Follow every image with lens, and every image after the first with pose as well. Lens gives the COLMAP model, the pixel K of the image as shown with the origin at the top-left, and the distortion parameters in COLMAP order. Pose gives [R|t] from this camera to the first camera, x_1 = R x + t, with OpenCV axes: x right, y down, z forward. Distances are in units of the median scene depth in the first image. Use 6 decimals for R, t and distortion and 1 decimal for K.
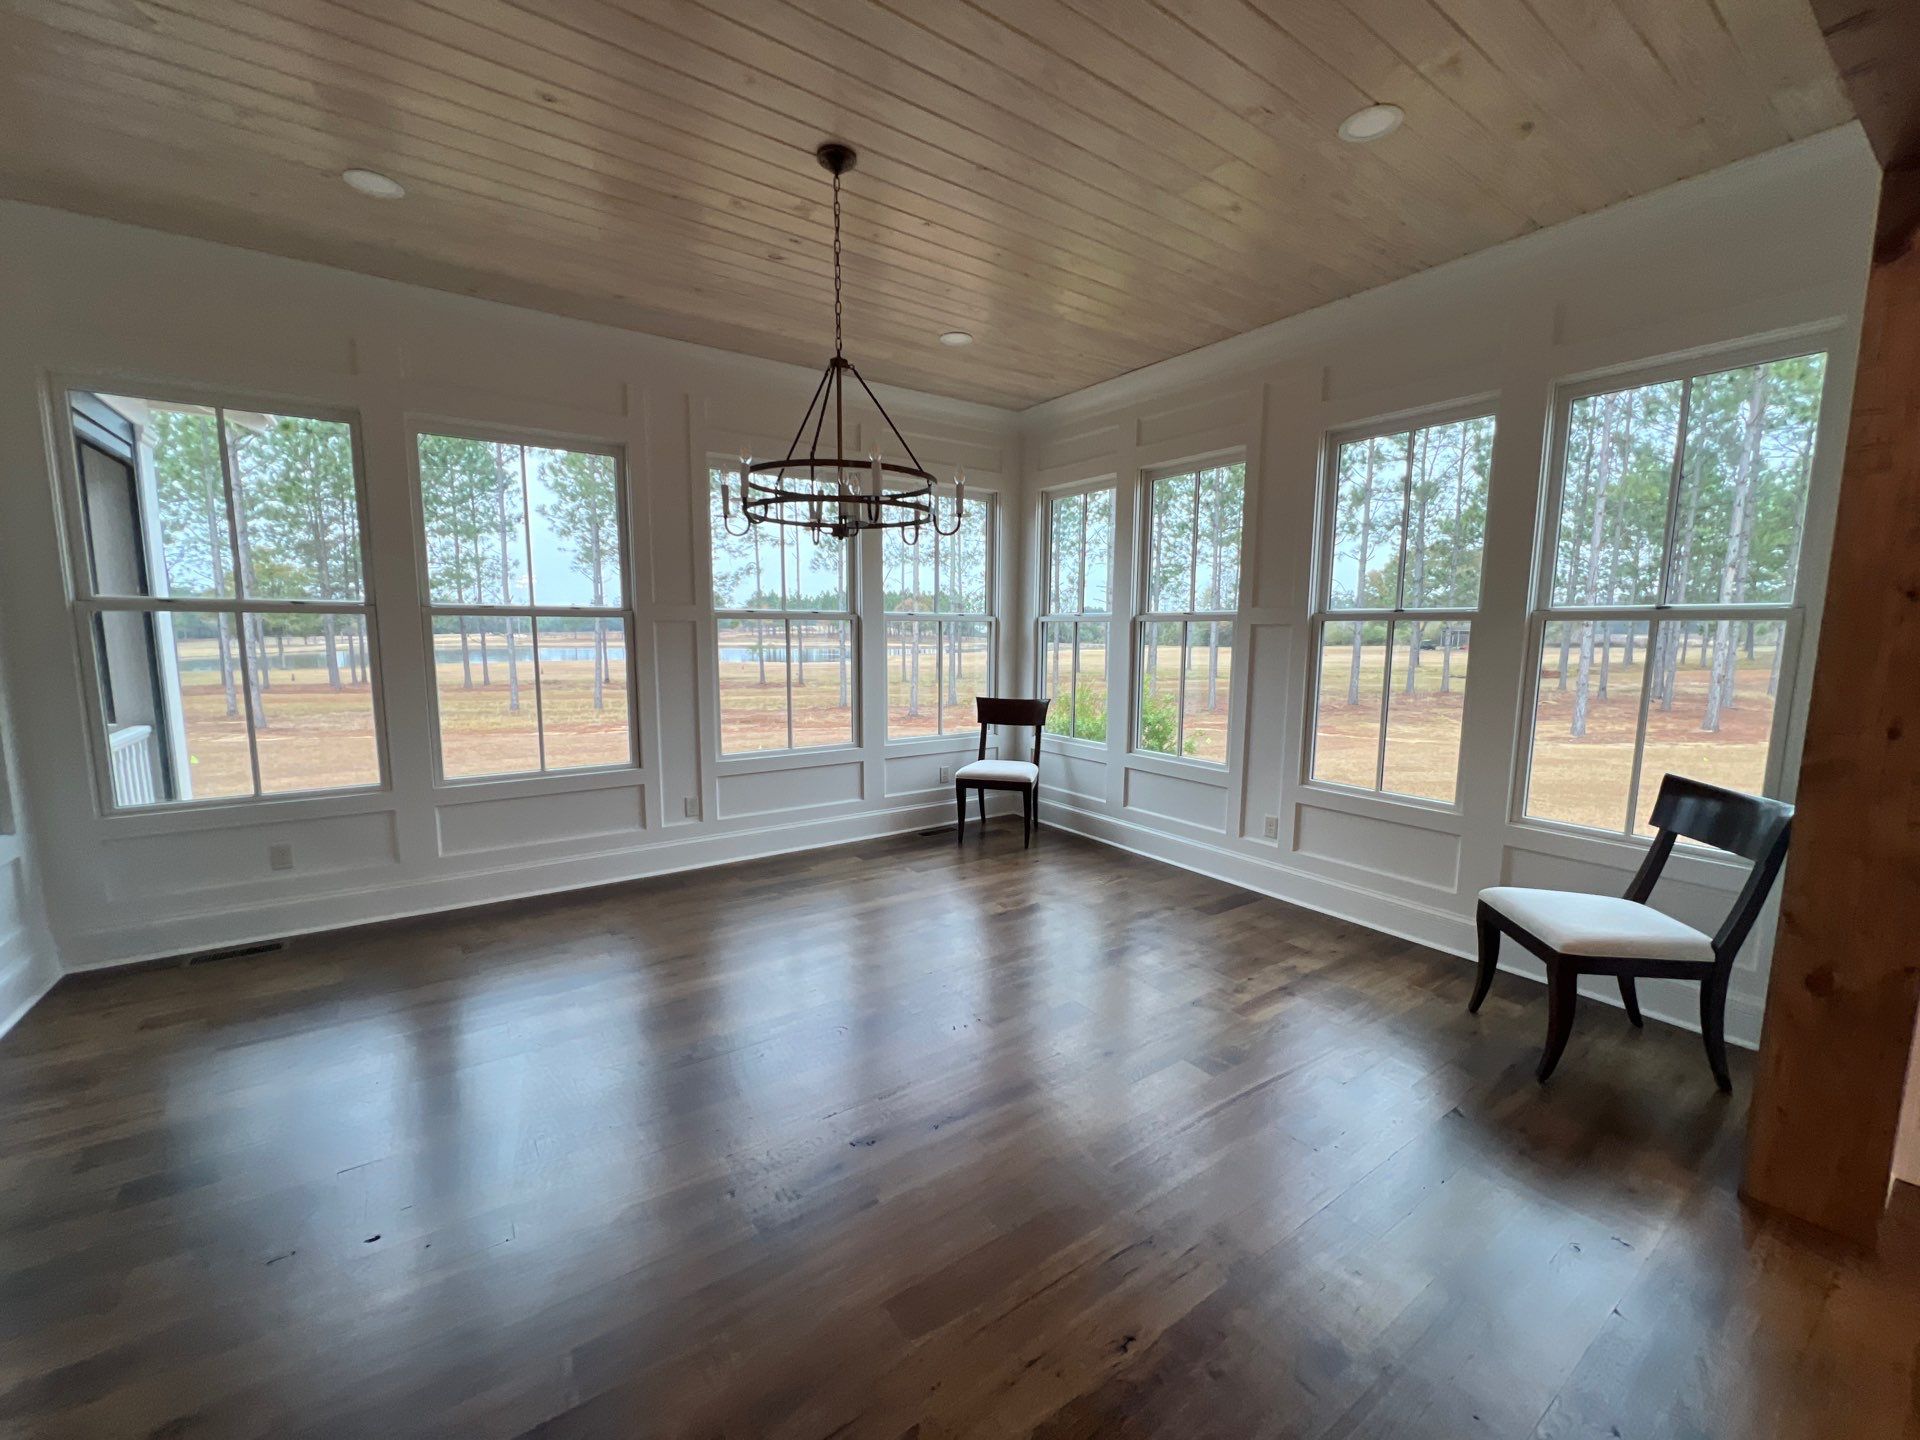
lens RADIAL K [[772.0, 0, 951.8], [0, 772.0, 721.8], [0, 0, 1]] dist [-0.001200, -0.000021]
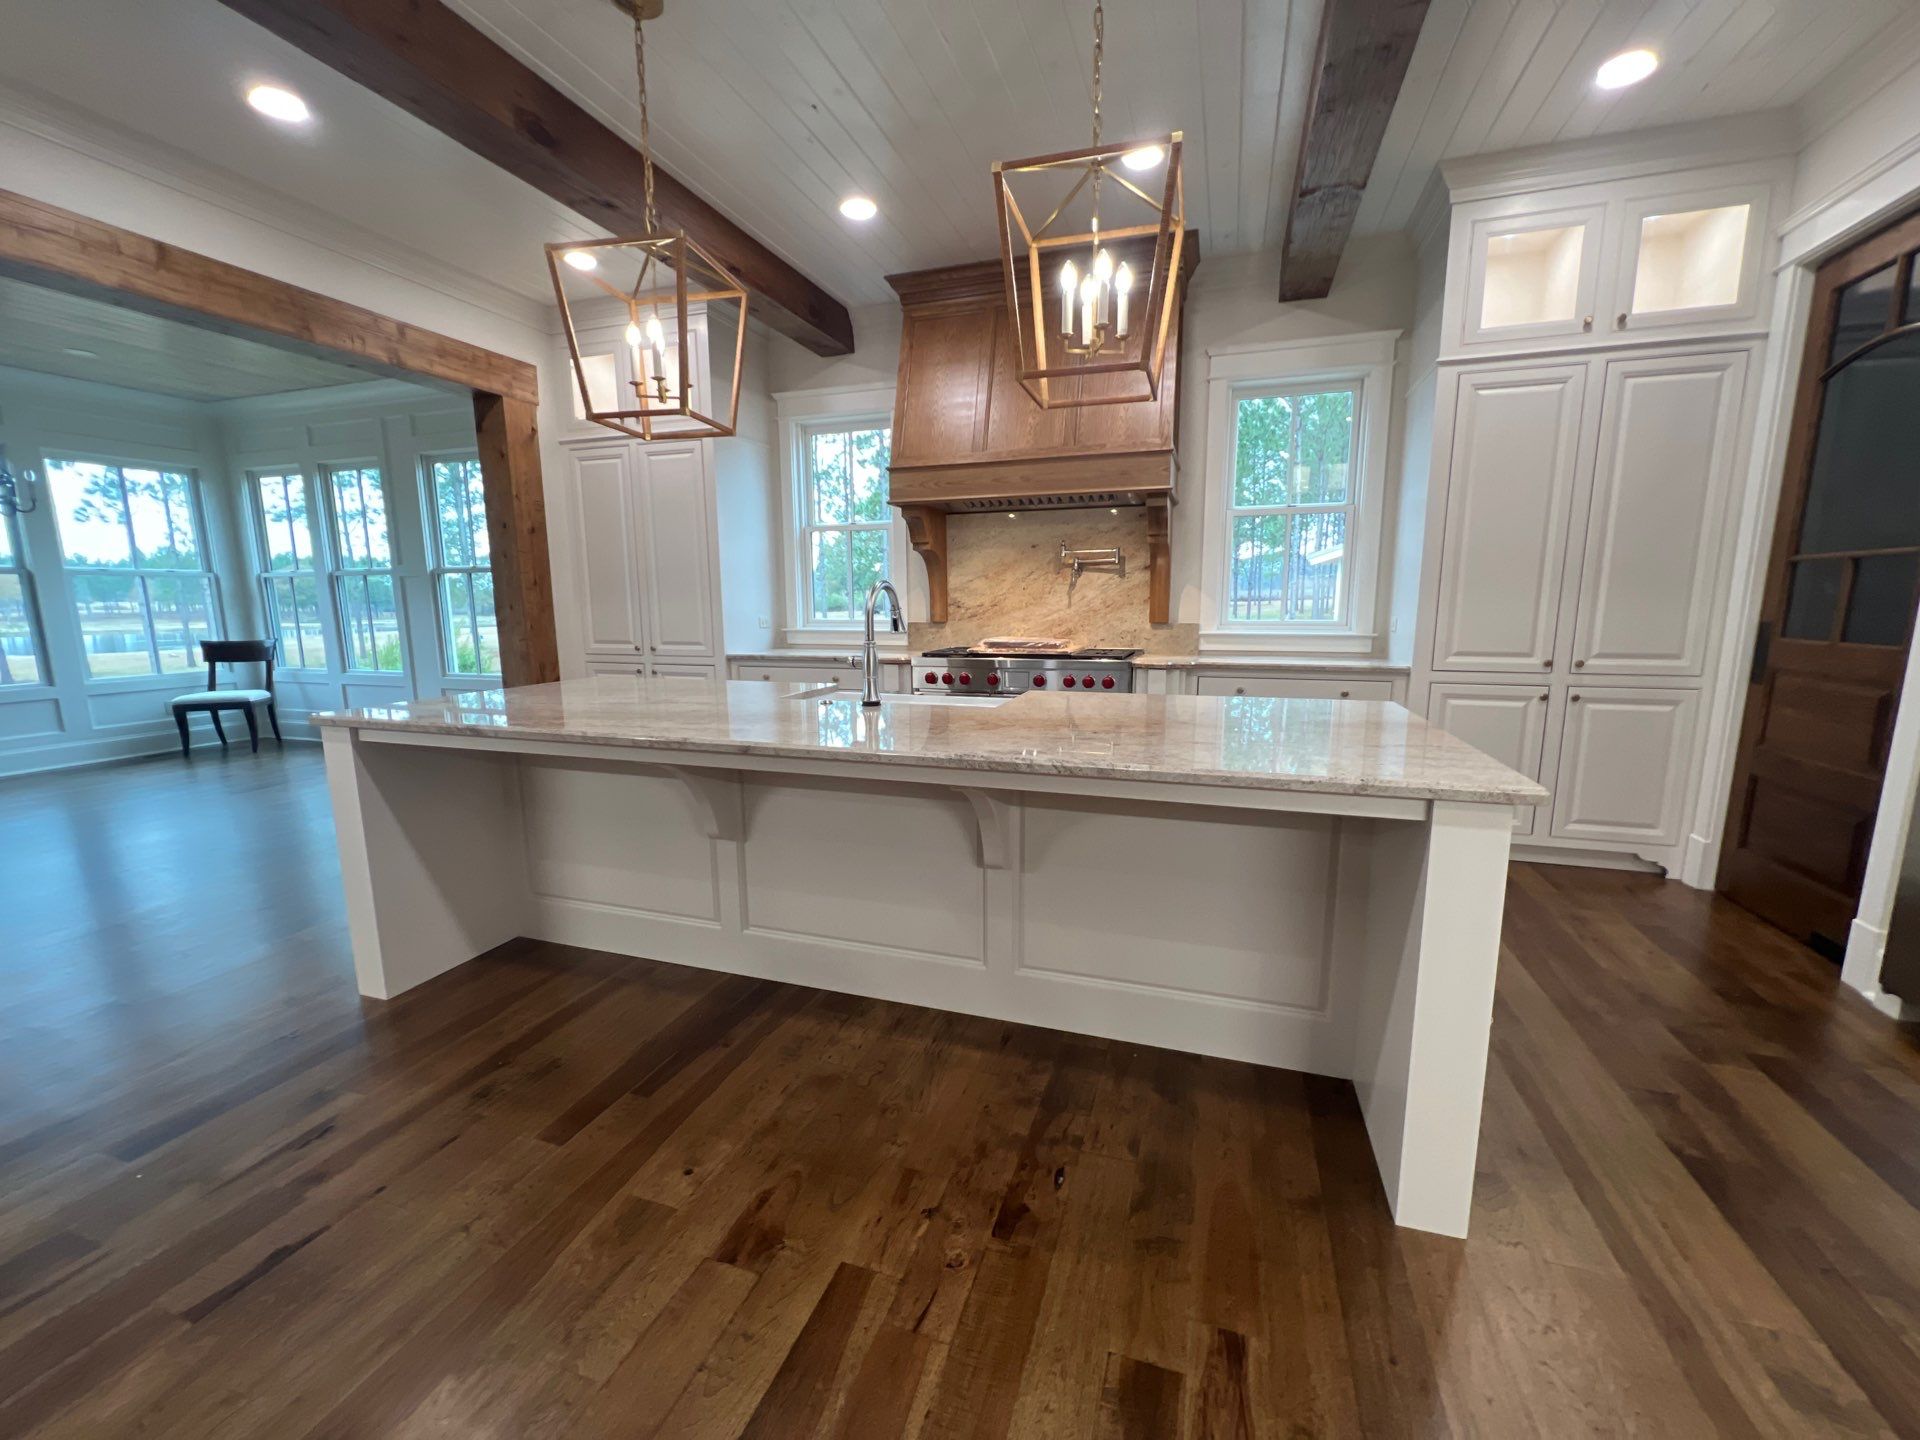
lens RADIAL K [[772.0, 0, 963.1], [0, 772.0, 726.5], [0, 0, 1]] dist [-0.001200, -0.000021]
pose [[0.803900, -0.105966, 0.585249, 0.281283], [0.081221, 0.994341, 0.068472, 0.120354], [-0.589193, -0.007510, 0.807957, -0.695013]]
